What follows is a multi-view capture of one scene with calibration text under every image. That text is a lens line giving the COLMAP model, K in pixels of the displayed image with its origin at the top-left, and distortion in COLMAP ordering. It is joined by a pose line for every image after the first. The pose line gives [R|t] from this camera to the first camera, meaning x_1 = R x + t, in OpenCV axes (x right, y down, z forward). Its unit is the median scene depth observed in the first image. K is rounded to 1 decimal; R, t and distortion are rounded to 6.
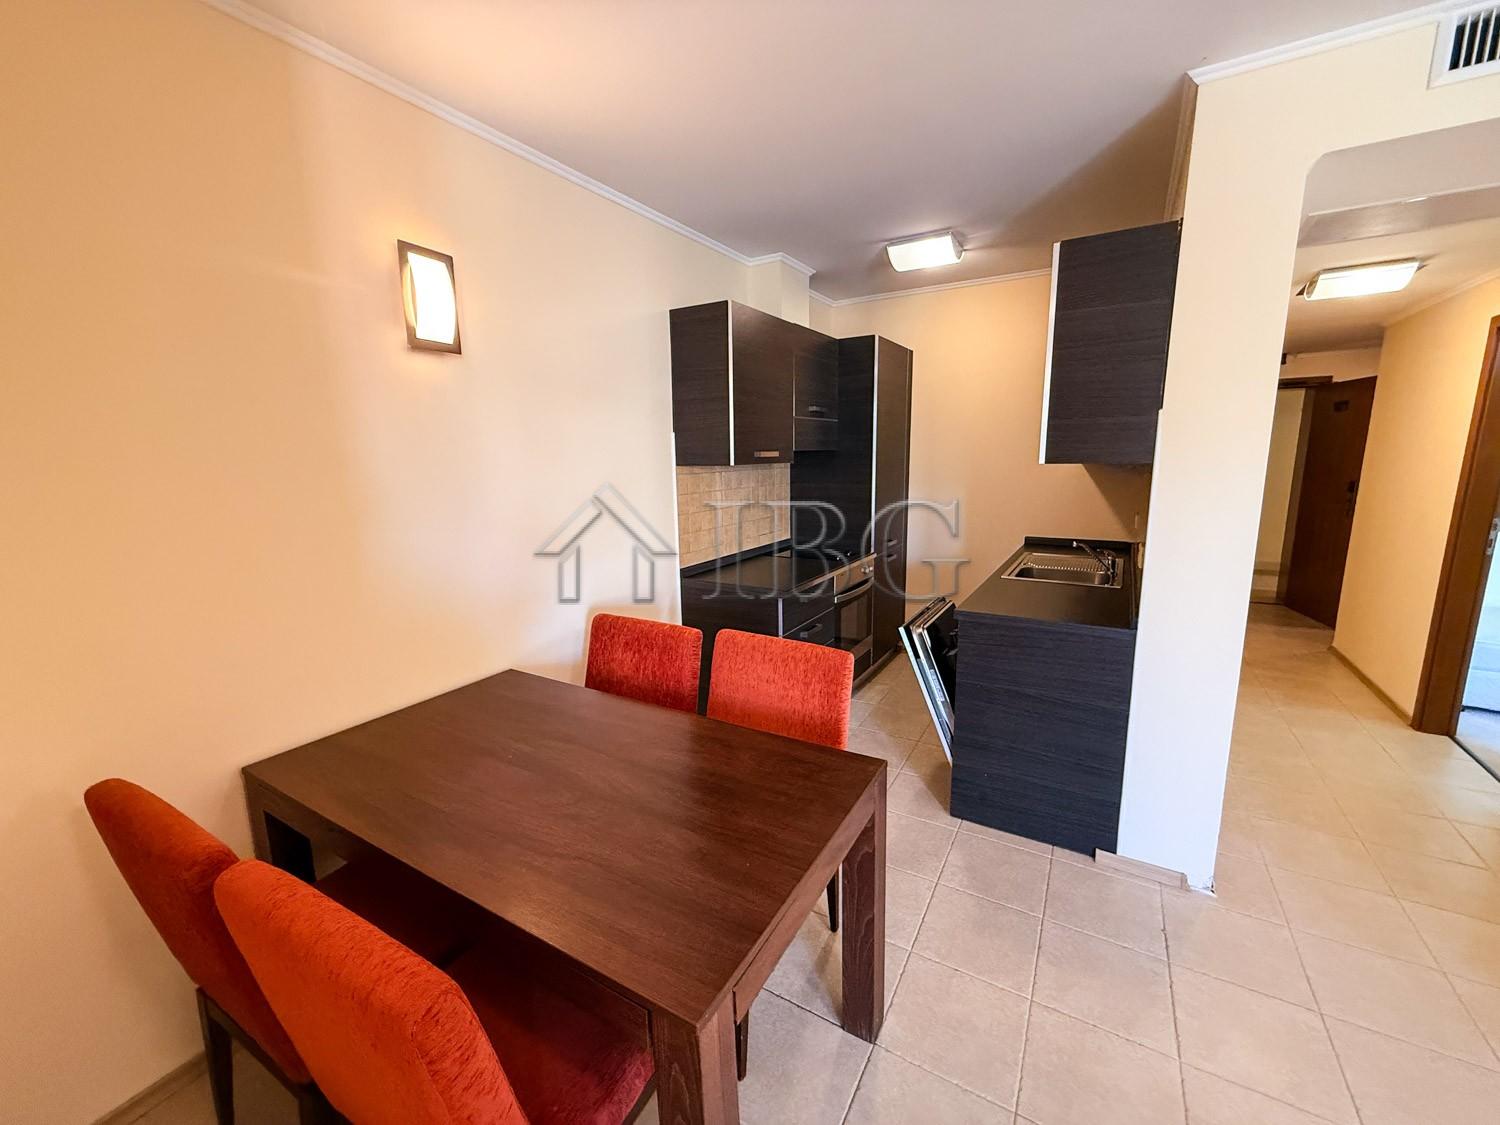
lens RADIAL K [[598.8, 0, 750.1], [0, 598.8, 560.9], [0, 0, 1]] dist [0.001278, -0.000420]
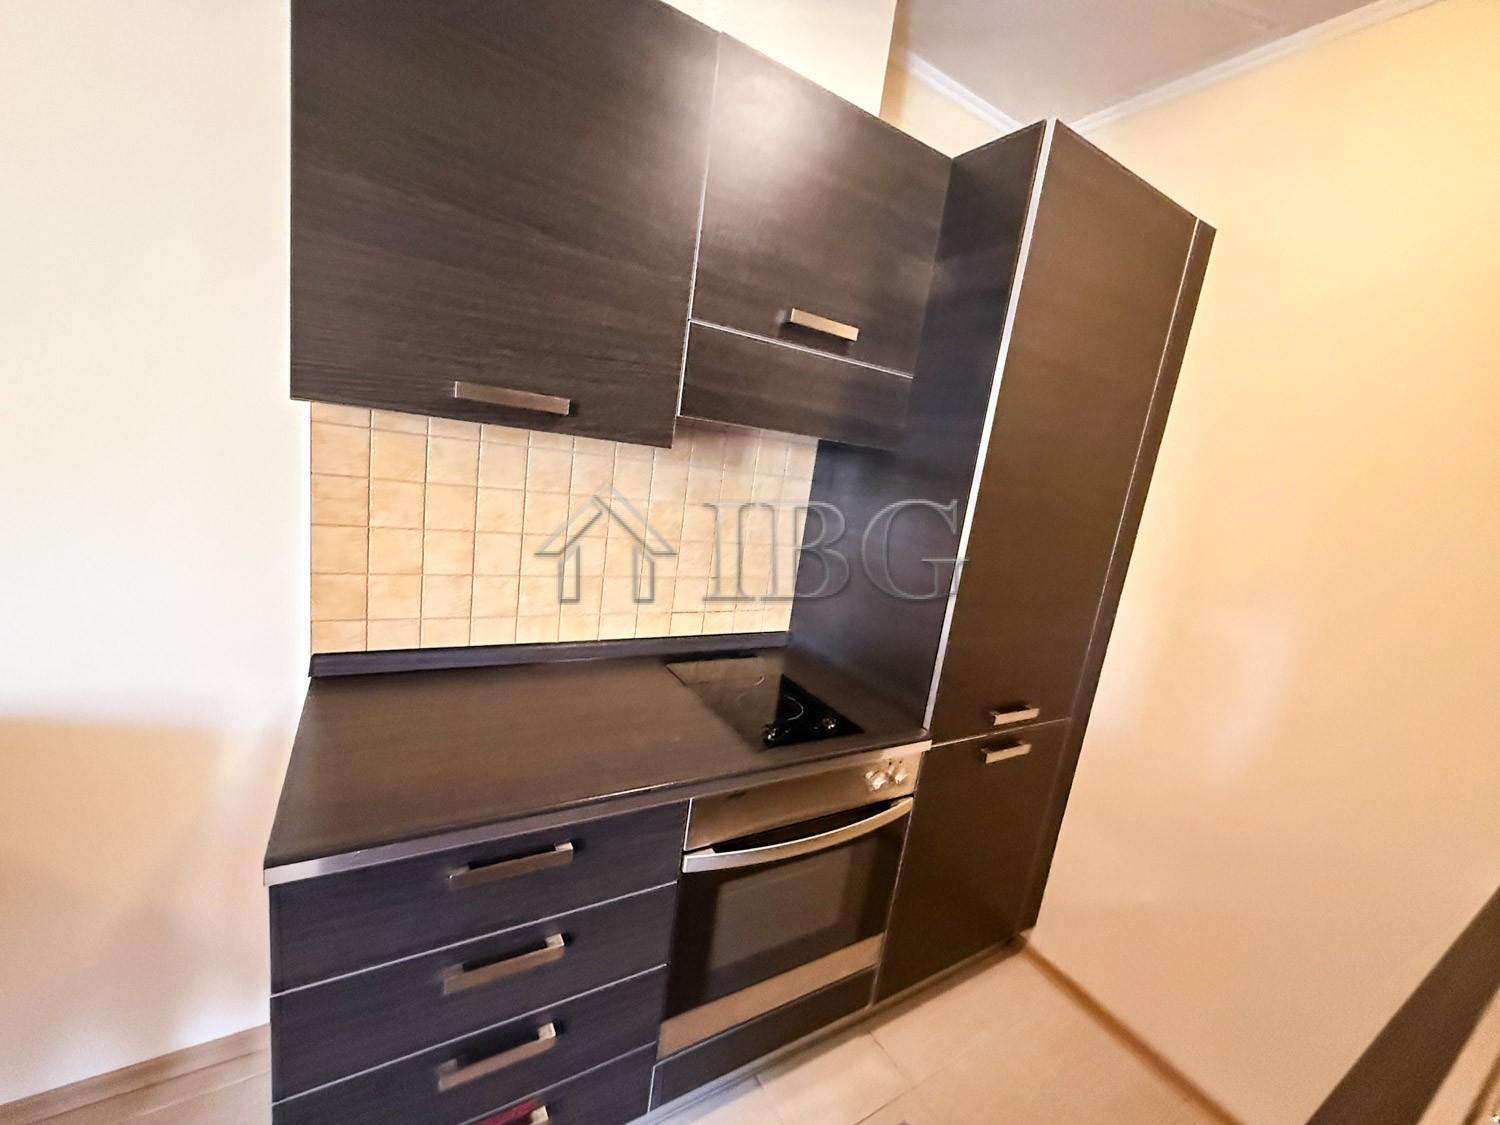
lens RADIAL K [[598.8, 0, 751.1], [0, 598.8, 561.6], [0, 0, 1]] dist [0.001278, -0.000420]
pose [[0.874000, 0.219373, -0.433589, 0.320728], [-0.232328, 0.972350, 0.023647, -0.132466], [0.426787, 0.080067, 0.900801, 0.789224]]
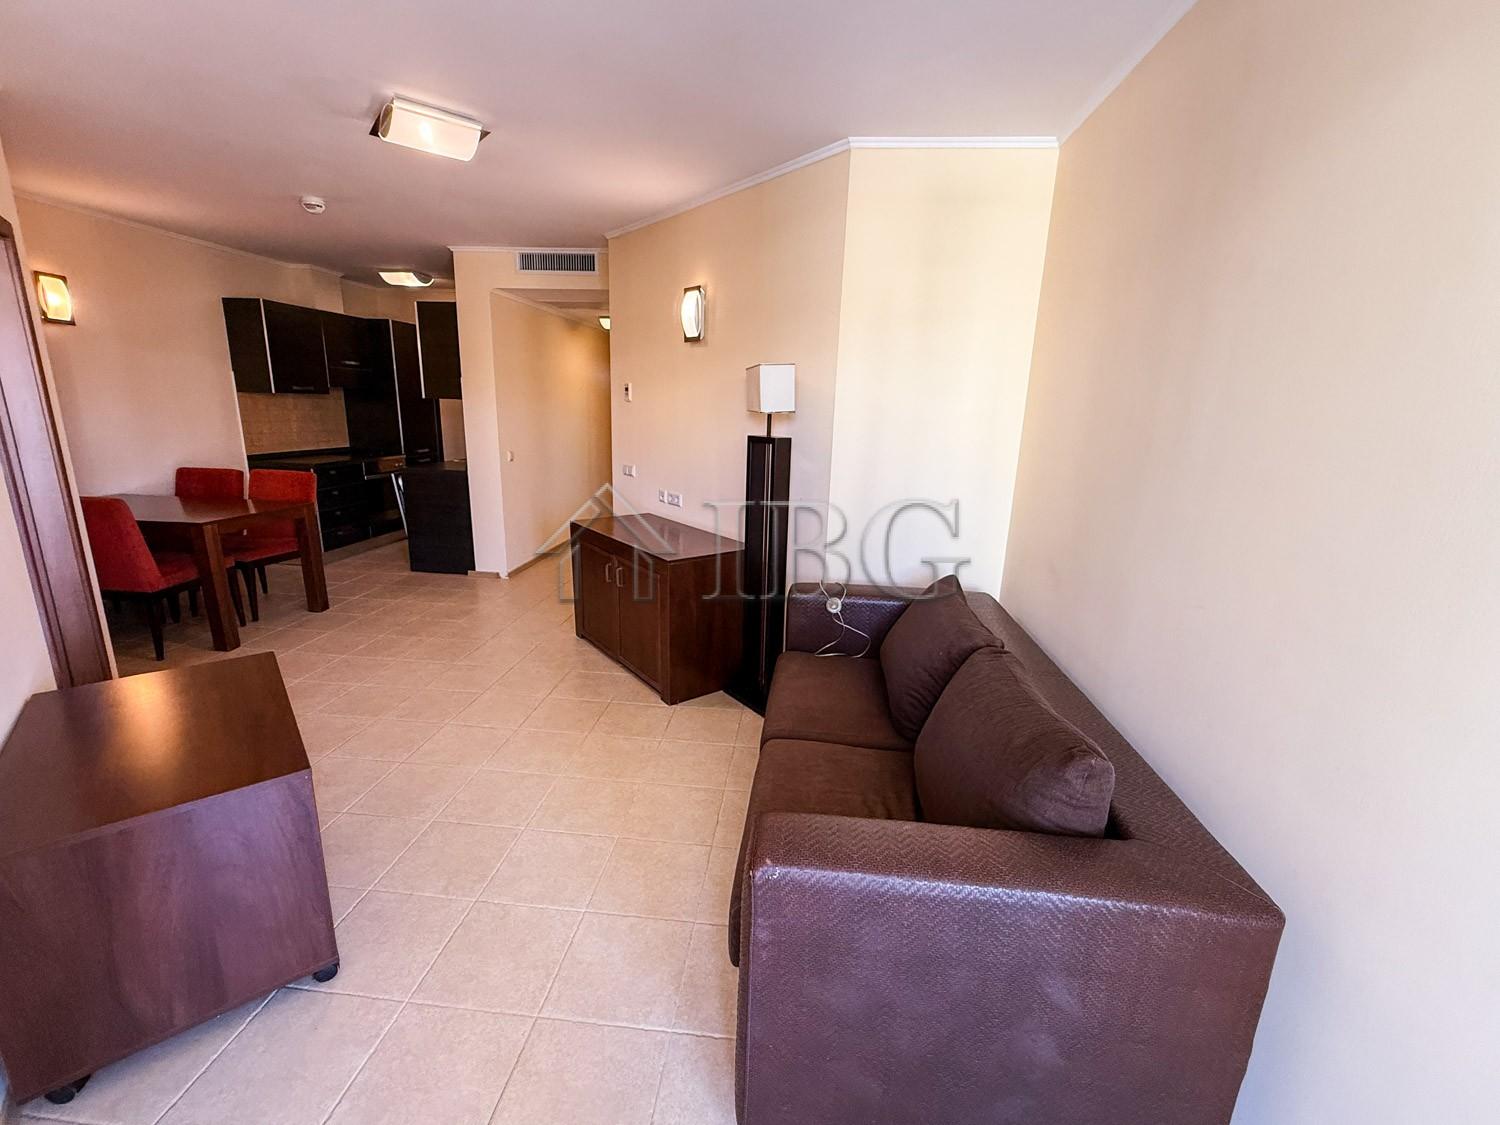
lens RADIAL K [[634.2, 0, 751.2], [0, 634.2, 562.3], [0, 0, 1]] dist [0.000537, 0.000299]
pose [[0.900981, -0.056290, 0.430192, 0.382351], [0.026186, 0.996795, 0.075588, 0.219439], [-0.433068, -0.056838, 0.899568, -1.238044]]
